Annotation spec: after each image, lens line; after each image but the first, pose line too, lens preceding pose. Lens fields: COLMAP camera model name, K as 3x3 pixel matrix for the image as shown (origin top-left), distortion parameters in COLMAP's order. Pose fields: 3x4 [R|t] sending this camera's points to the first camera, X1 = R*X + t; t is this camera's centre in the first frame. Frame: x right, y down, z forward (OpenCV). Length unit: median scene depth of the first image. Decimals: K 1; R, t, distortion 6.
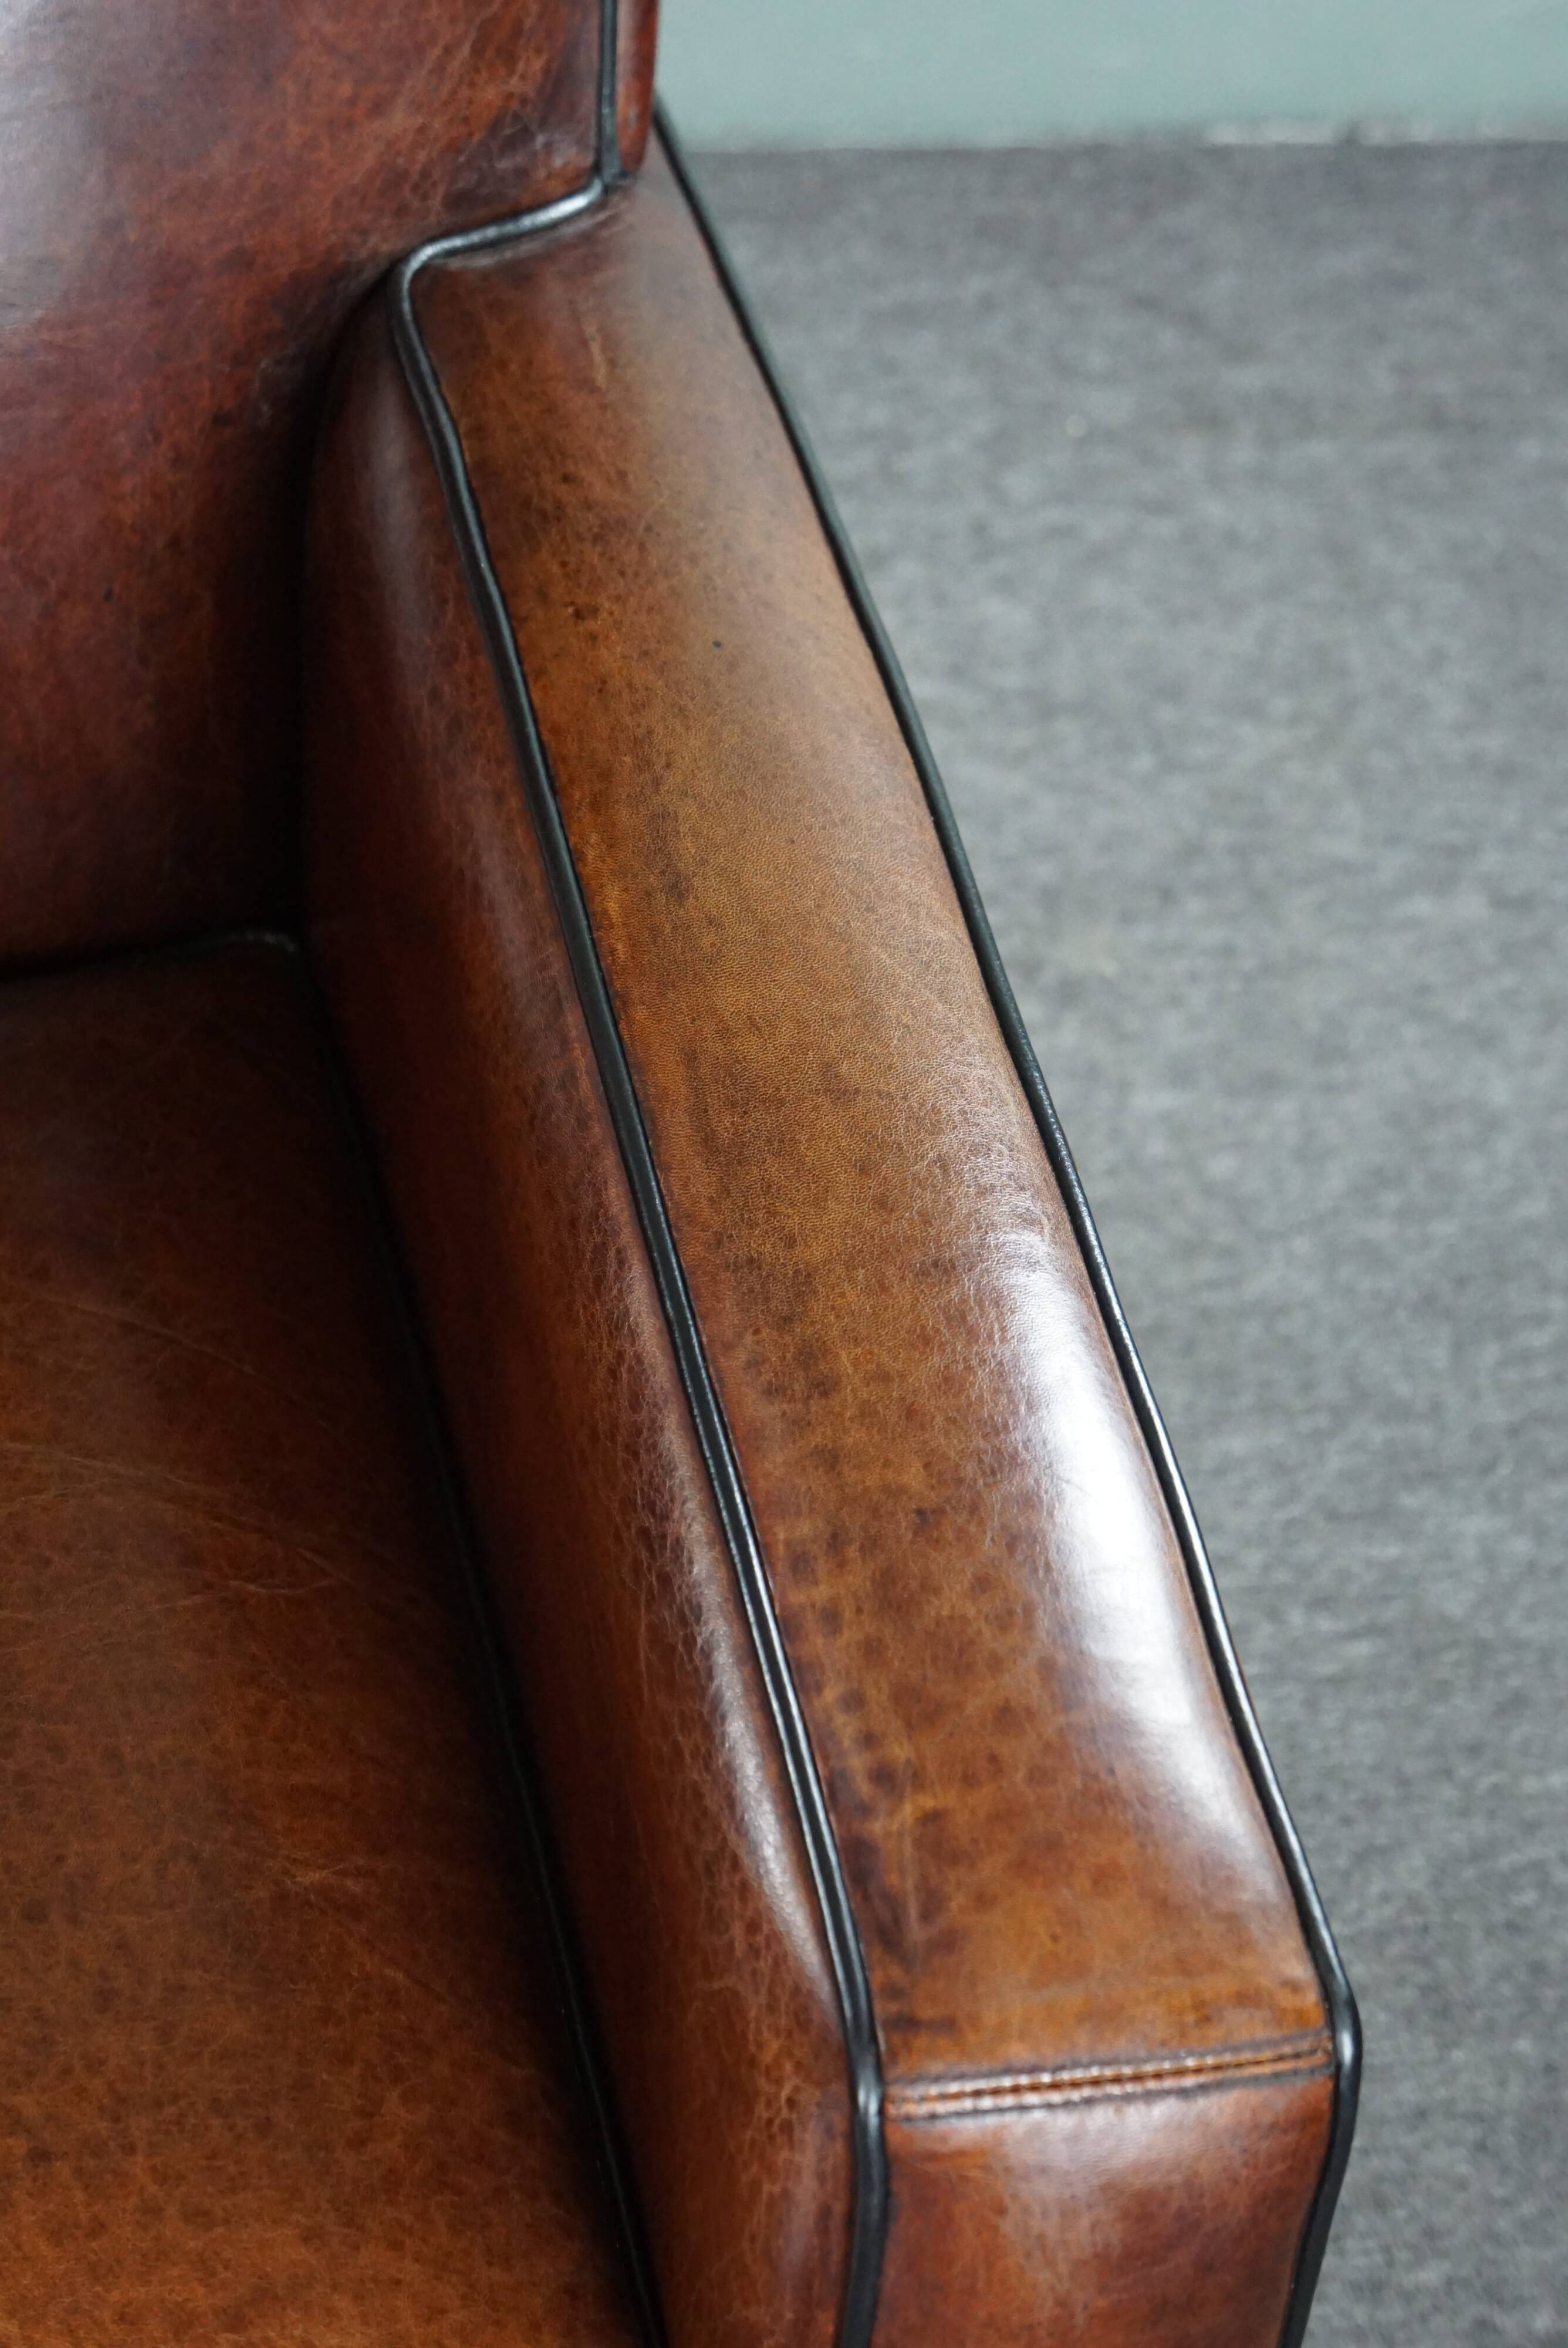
lens RADIAL K [[5071.4, 0, 773.2], [0, 5071.4, 1187.8], [0, 0, 1]] dist [0.424713, 0.000000]
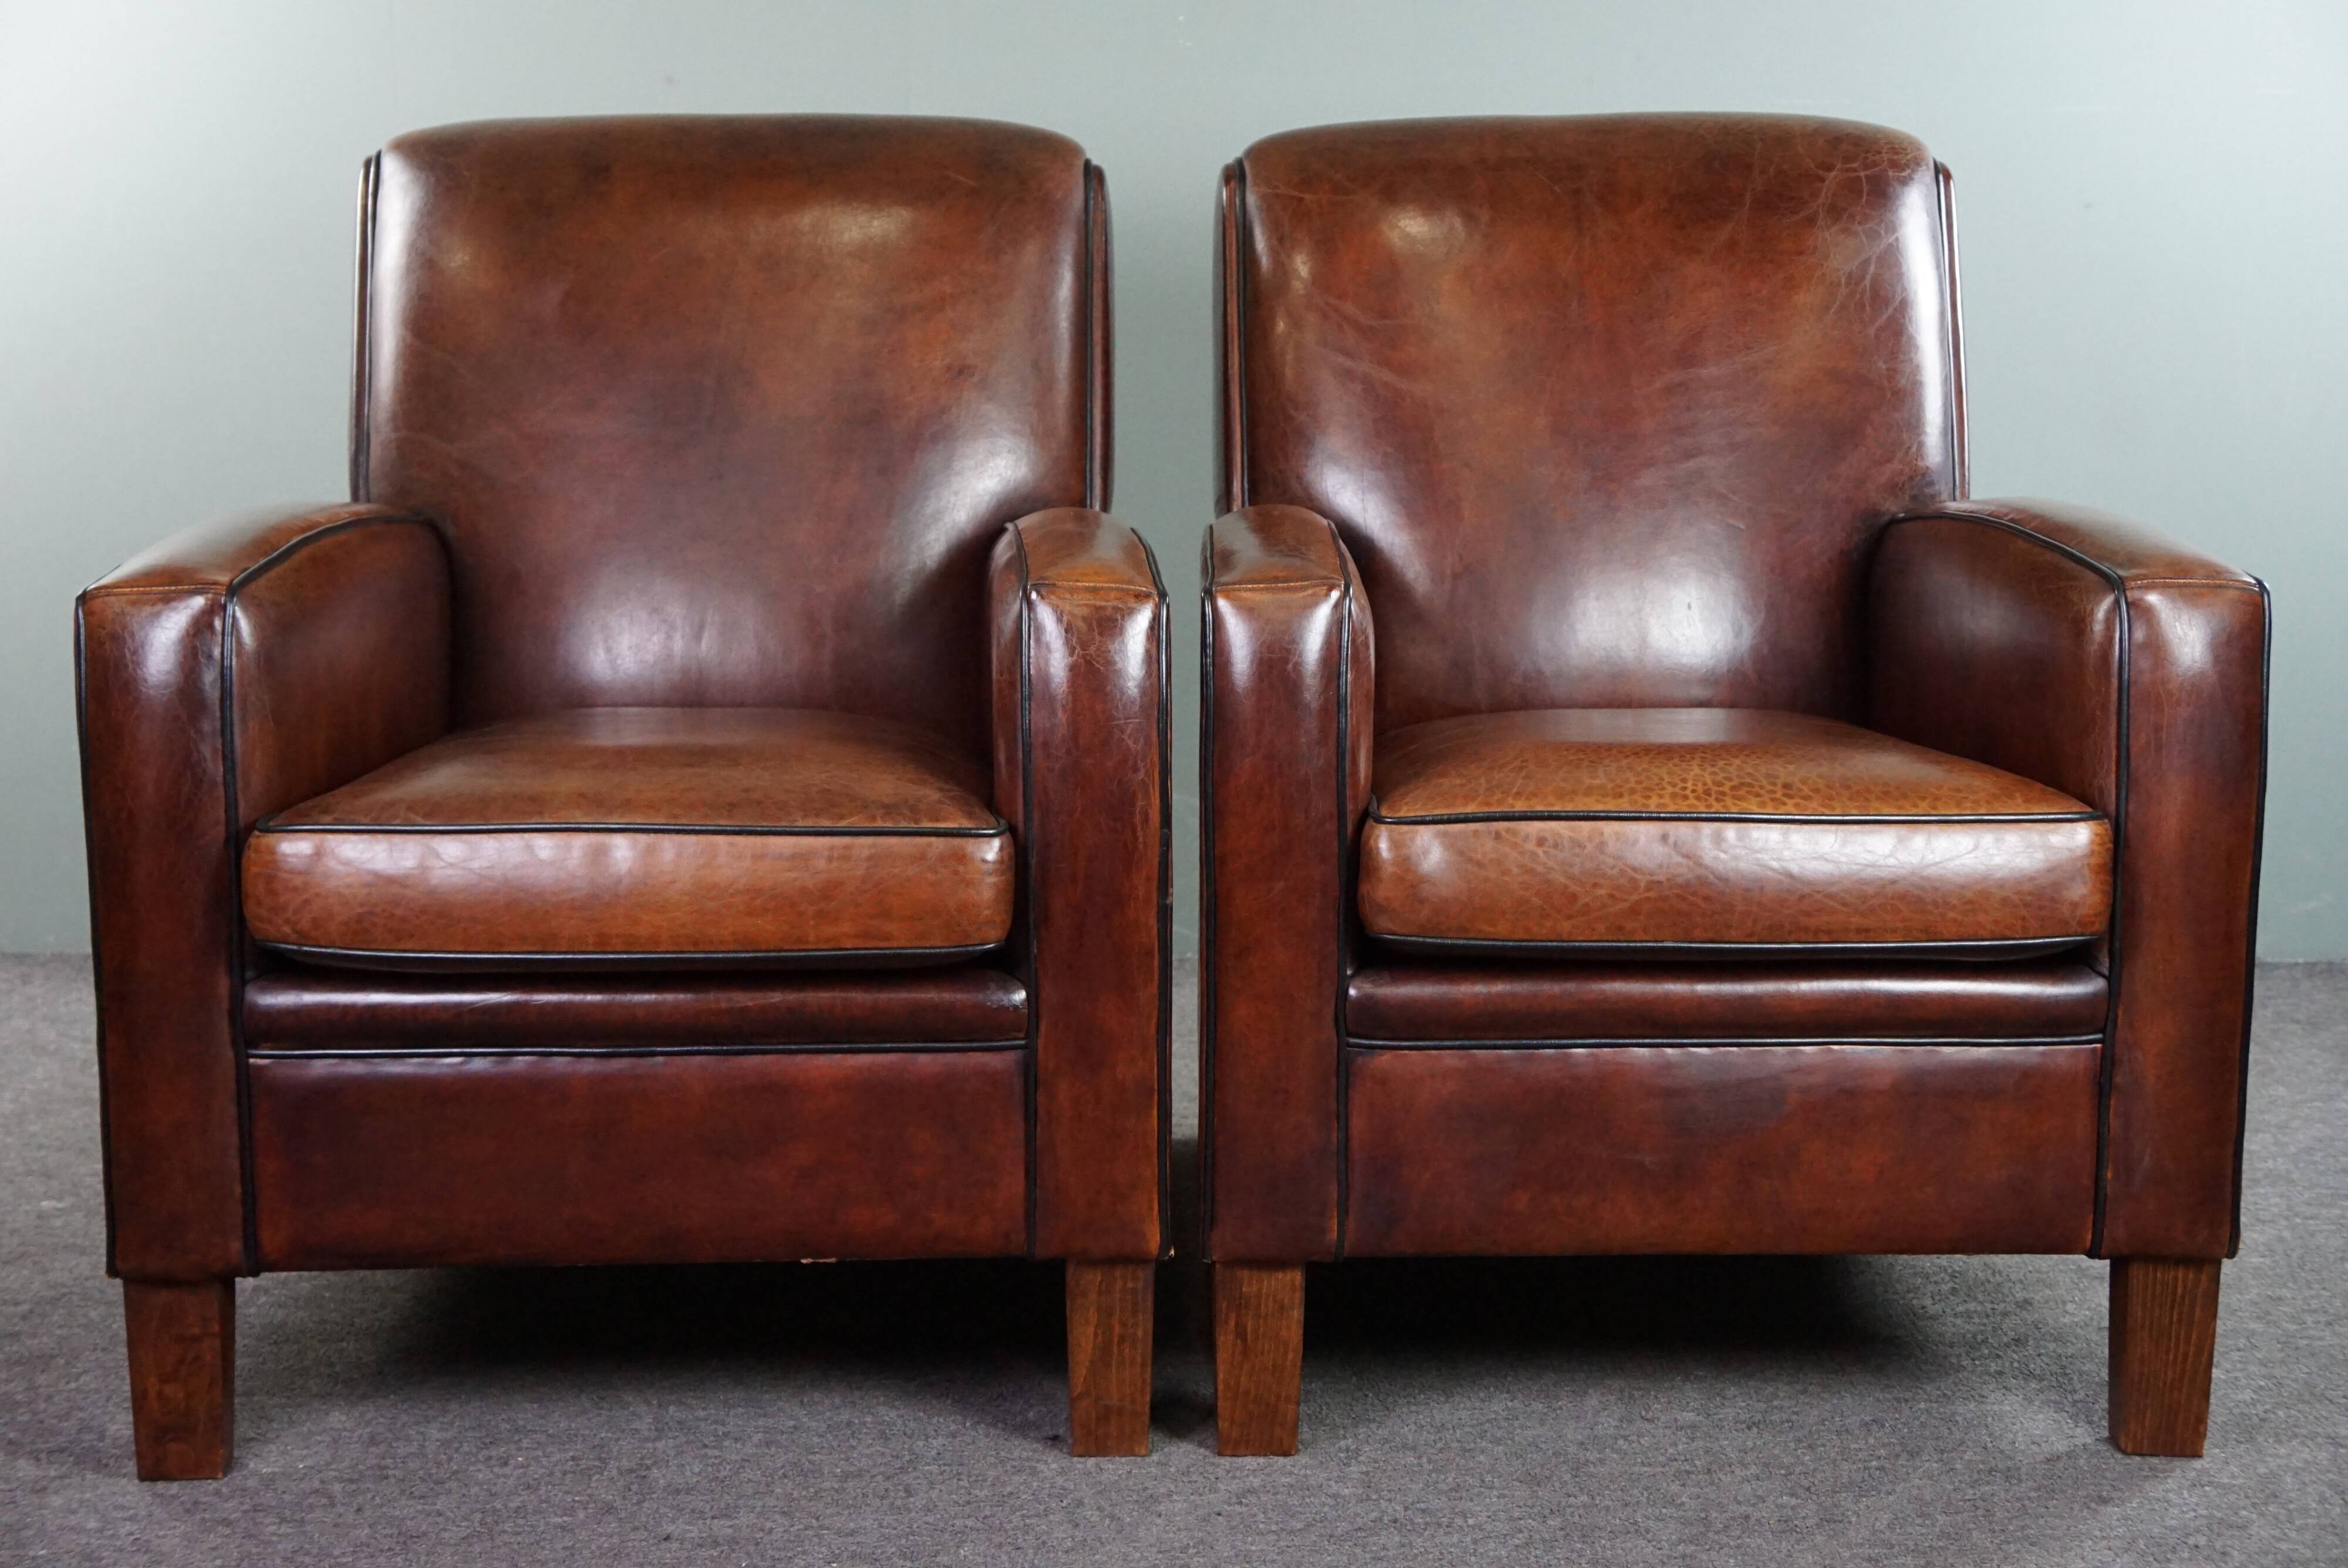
lens RADIAL K [[3222.0, 0, 1145.8], [0, 3222.0, 741.4], [0, 0, 1]] dist [0.197923, 0.000000]
pose [[0.979691, -0.076654, -0.185284, -0.194961], [-0.050848, 0.798865, -0.599357, 1.395094], [0.193960, 0.596606, 0.778743, -0.707447]]
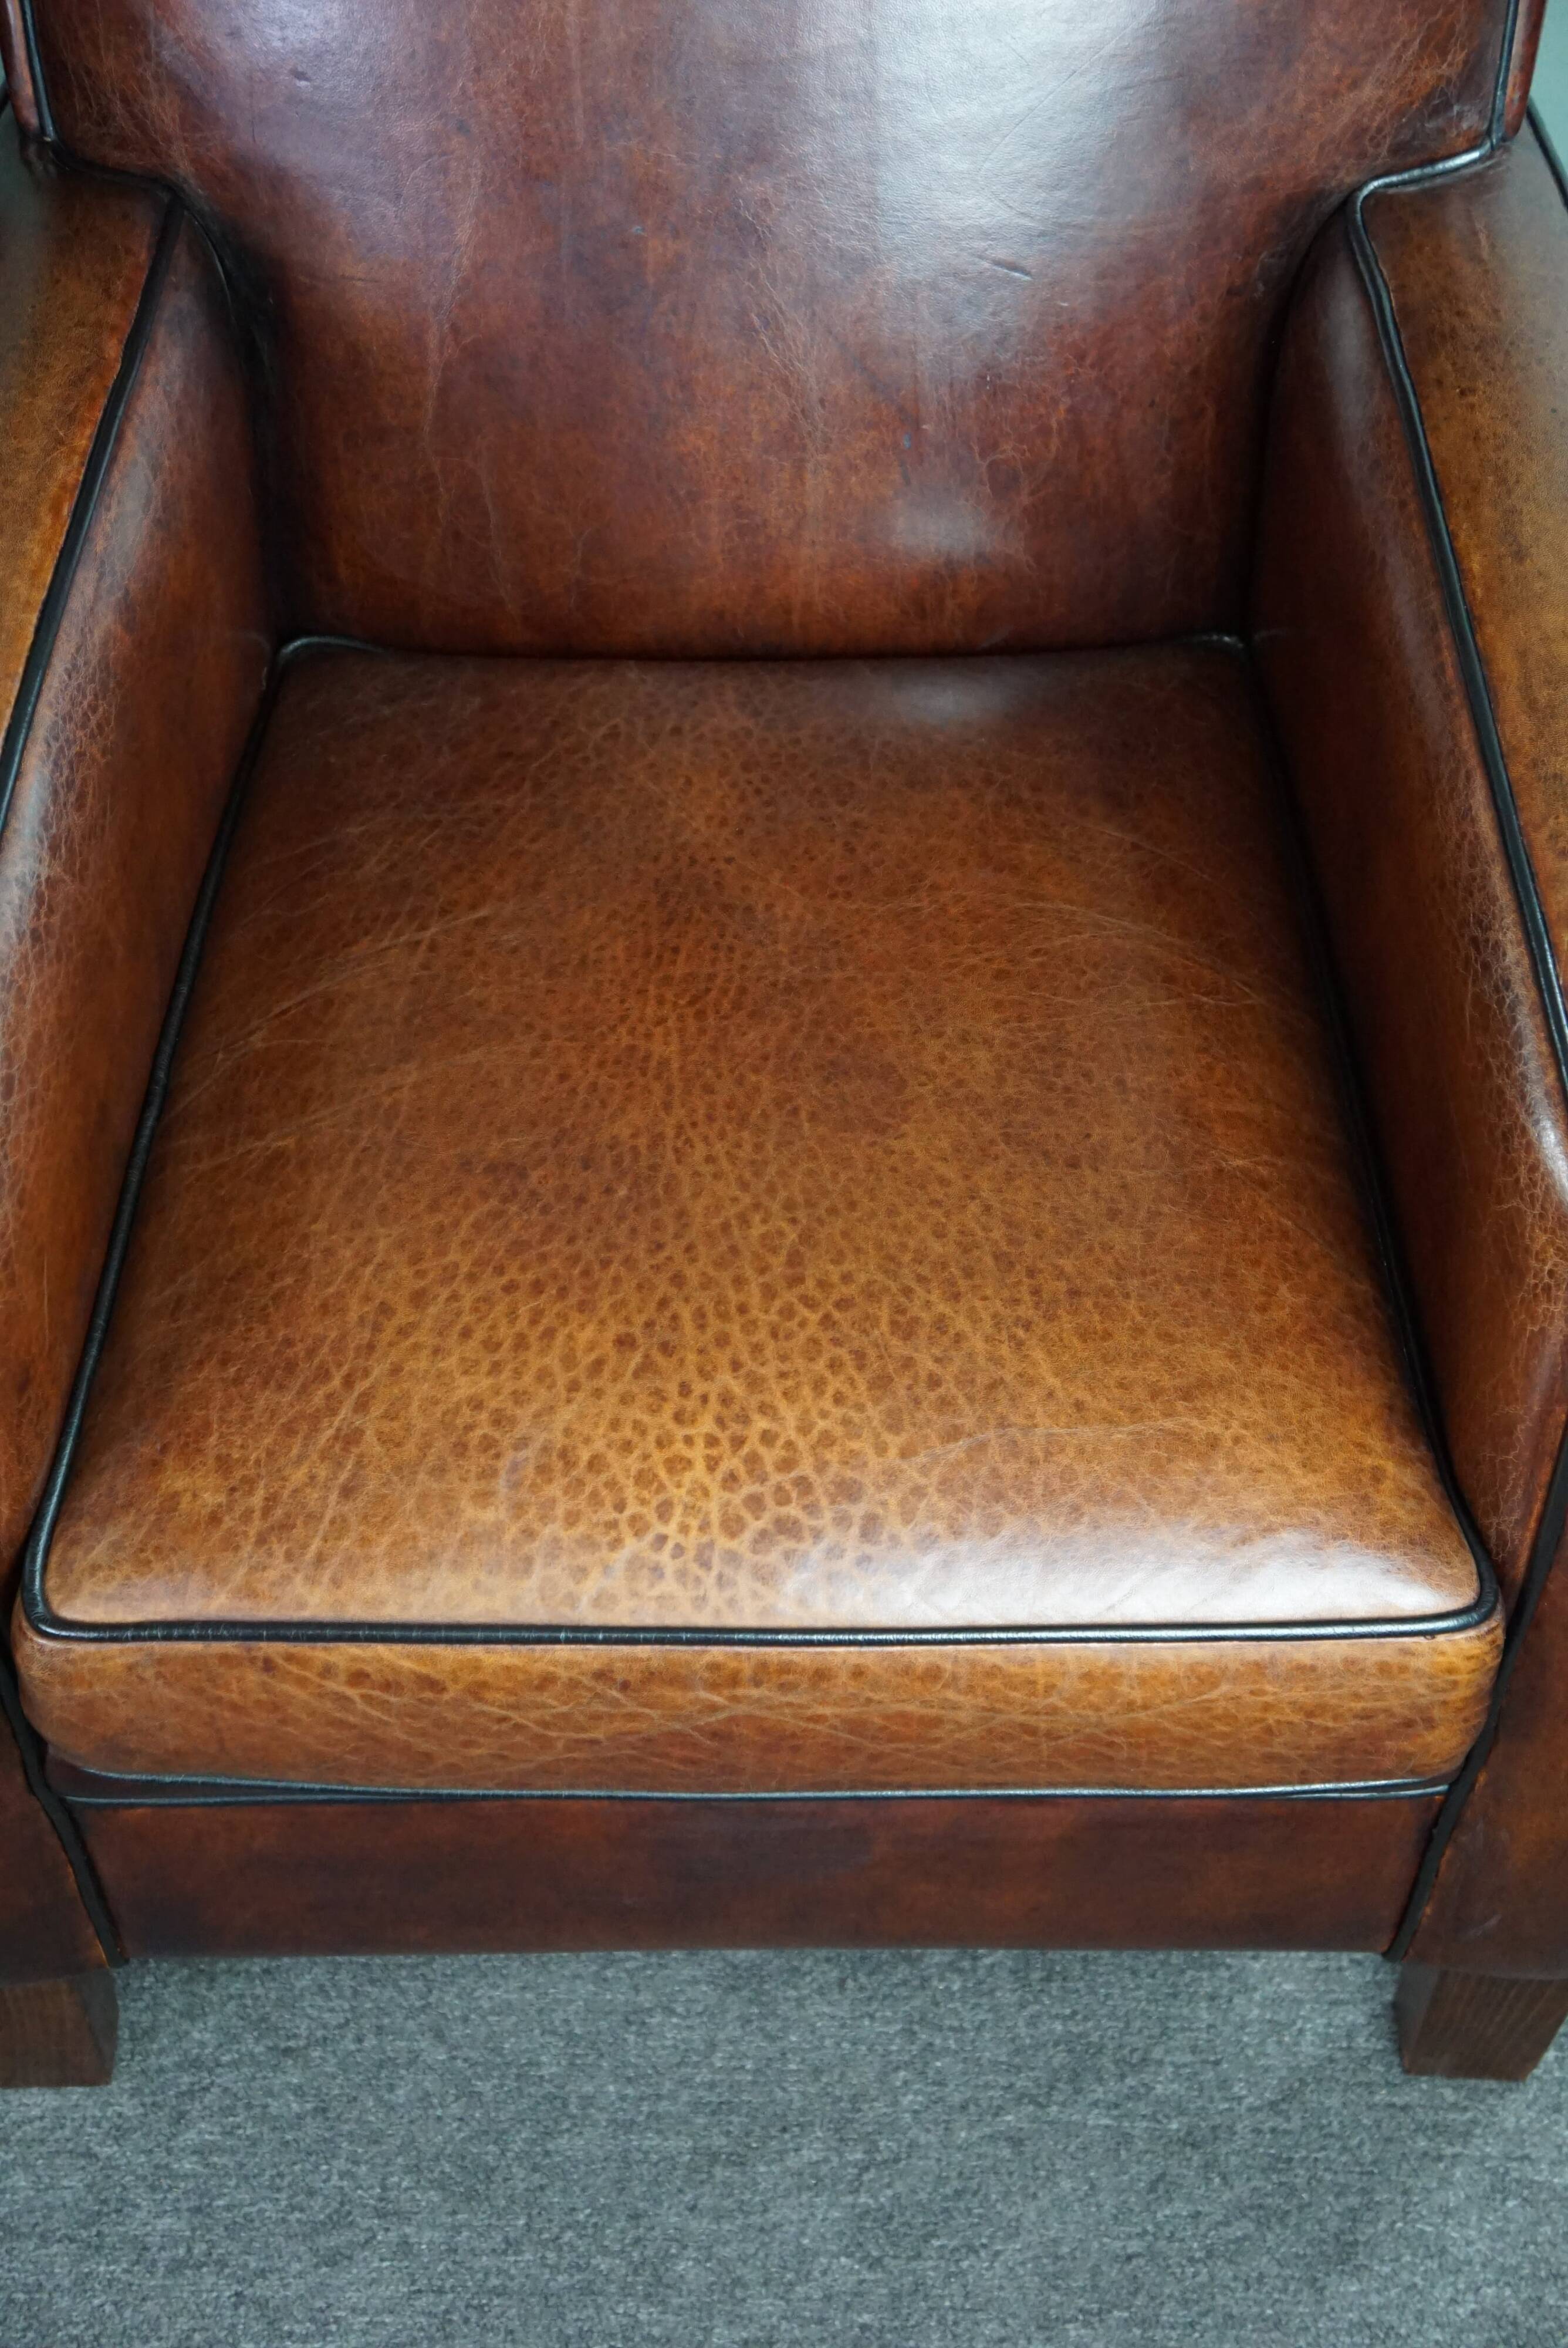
lens RADIAL K [[3222.0, 0, 776.0], [0, 3222.0, 1178.7], [0, 0, 1]] dist [0.197923, 0.000000]
pose [[0.977459, 0.072487, -0.198294, -0.028310], [-0.062173, 0.996393, 0.057762, 0.087520], [0.201766, -0.044132, 0.978439, -0.041811]]
